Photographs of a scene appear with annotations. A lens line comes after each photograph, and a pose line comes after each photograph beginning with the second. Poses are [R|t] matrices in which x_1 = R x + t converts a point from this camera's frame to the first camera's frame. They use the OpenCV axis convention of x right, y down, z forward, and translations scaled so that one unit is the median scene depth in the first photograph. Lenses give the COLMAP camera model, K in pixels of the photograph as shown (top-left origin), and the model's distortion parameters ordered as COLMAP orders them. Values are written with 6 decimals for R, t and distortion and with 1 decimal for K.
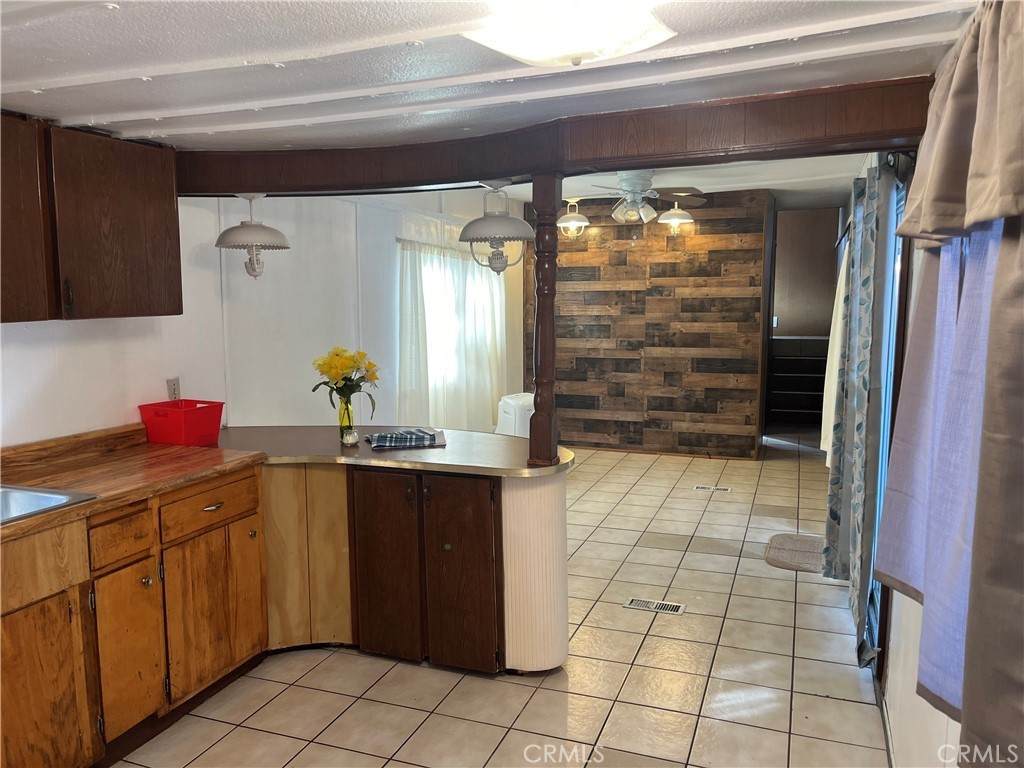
lens RADIAL K [[774.6, 0, 512.0], [0, 774.6, 384.0], [0, 0, 1]] dist [0.096950, 0.000192]
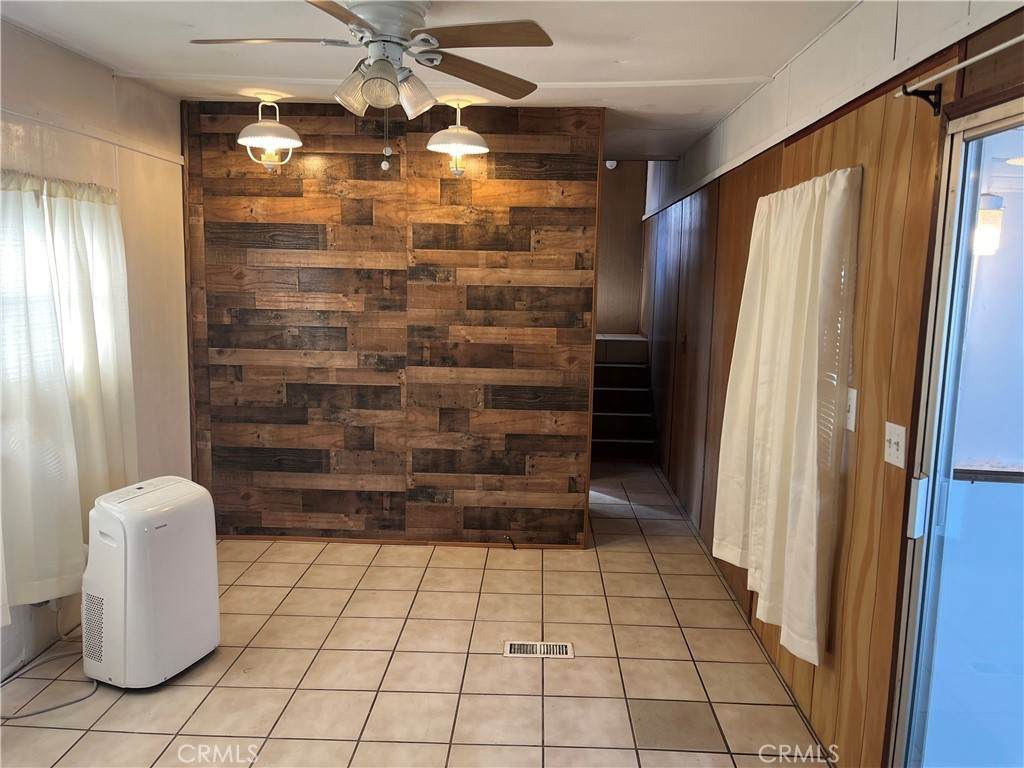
lens RADIAL K [[774.6, 0, 512.0], [0, 774.6, 384.0], [0, 0, 1]] dist [0.096950, 0.000192]
pose [[0.949027, -0.018714, 0.314640, 0.061659], [0.009348, 0.999468, 0.031249, -0.052570], [-0.315058, -0.026715, 0.948696, 0.420879]]
